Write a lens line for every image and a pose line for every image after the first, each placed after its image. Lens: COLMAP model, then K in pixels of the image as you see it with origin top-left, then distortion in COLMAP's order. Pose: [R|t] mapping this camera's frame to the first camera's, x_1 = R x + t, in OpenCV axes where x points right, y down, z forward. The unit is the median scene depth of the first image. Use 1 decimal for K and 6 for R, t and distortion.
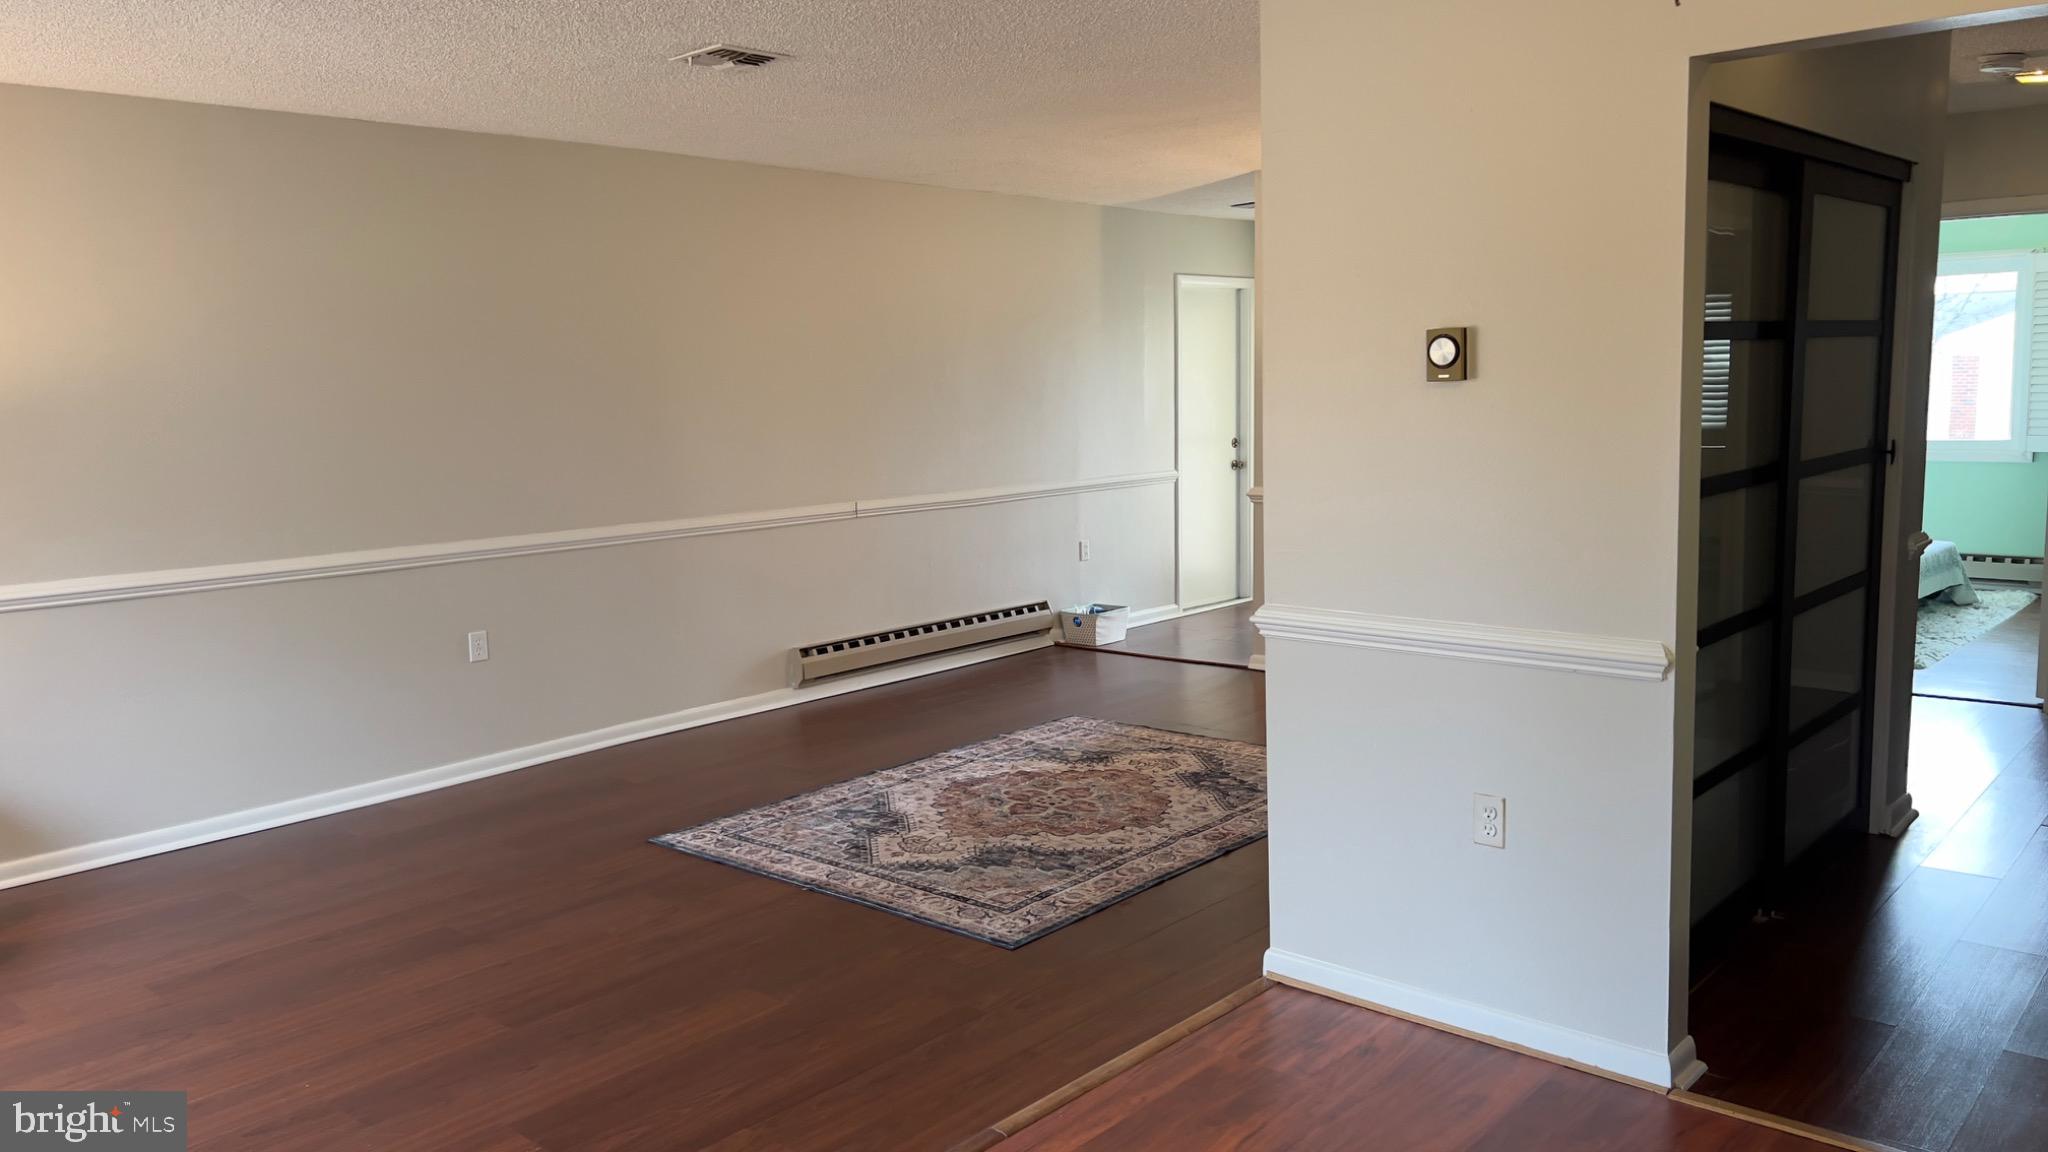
lens RADIAL K [[1505.3, 0, 1016.7], [0, 1505.3, 596.3], [0, 0, 1]] dist [0.043205, -0.019517]
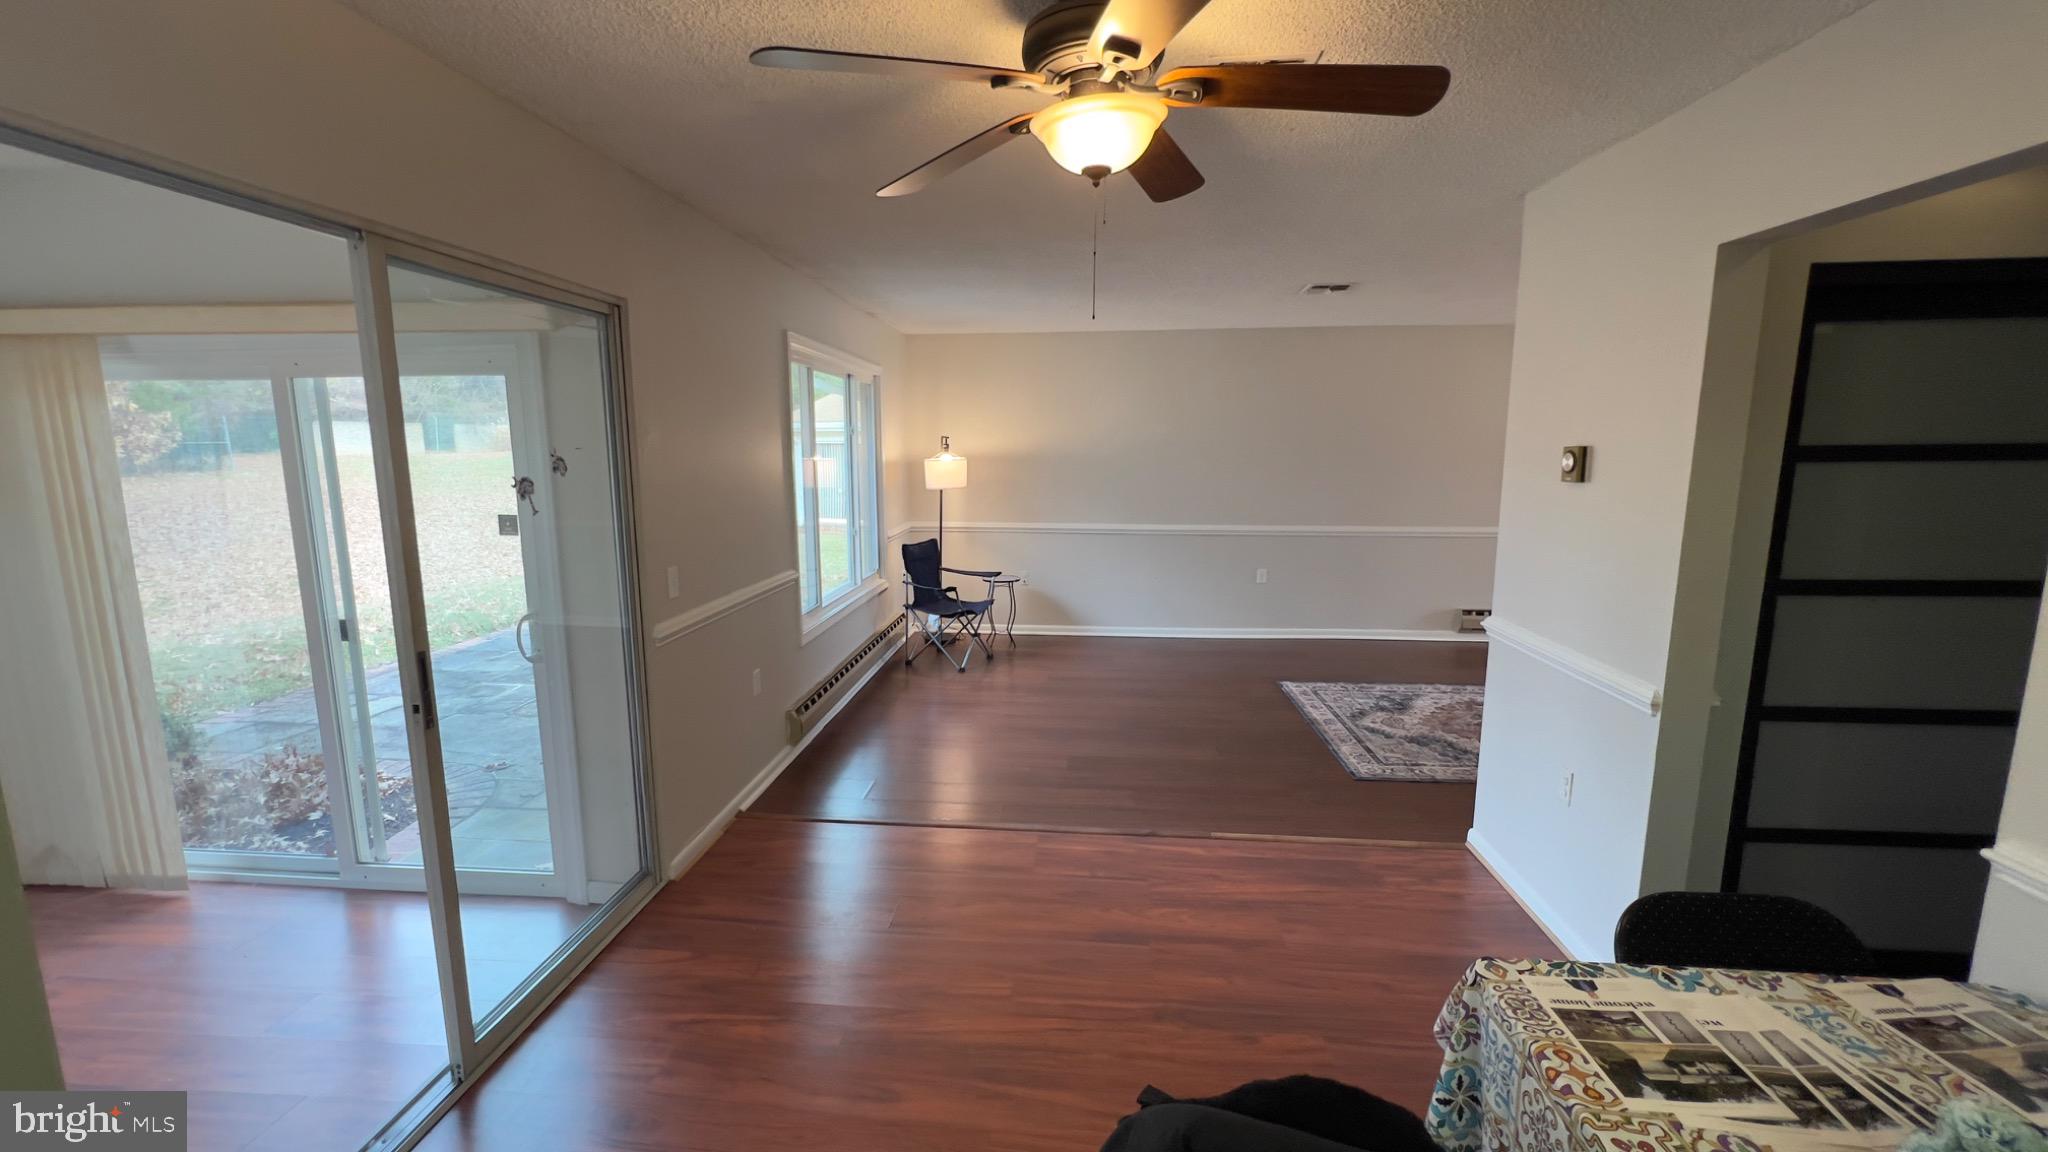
lens RADIAL K [[816.9, 0, 1022.4], [0, 816.9, 570.4], [0, 0, 1]] dist [-0.004072, 0.000769]
pose [[0.601101, 0.151587, -0.784665, 0.382692], [-0.130707, 0.987273, 0.090599, -0.038282], [0.788412, 0.048102, 0.613264, 0.064002]]
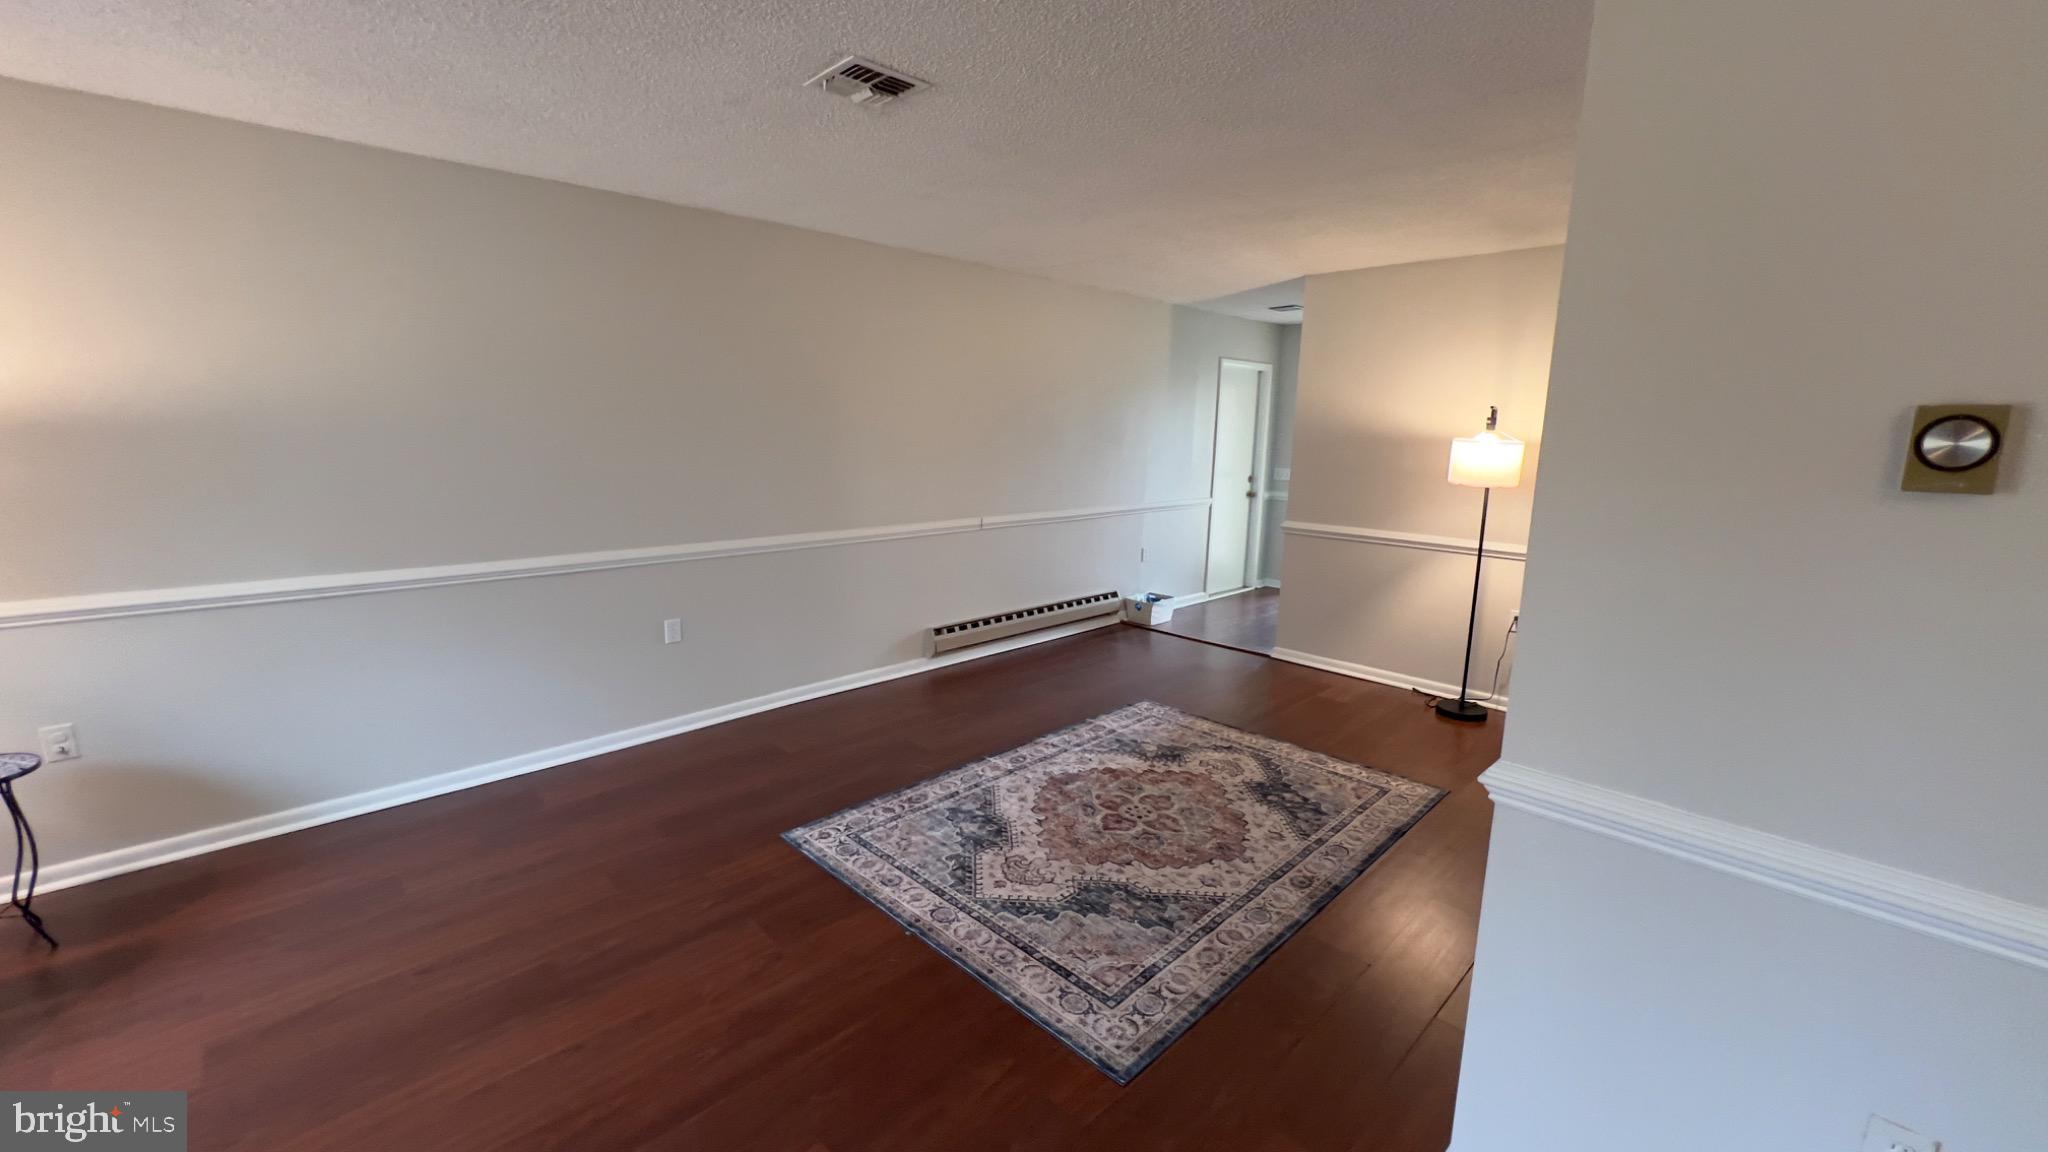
lens RADIAL K [[816.9, 0, 1021.1], [0, 816.9, 578.0], [0, 0, 1]] dist [-0.004072, 0.000769]
pose [[0.996737, 0.055109, -0.058974, -0.040381], [-0.052320, 0.997484, 0.047834, -0.067344], [0.061461, -0.044593, 0.997113, 0.418150]]
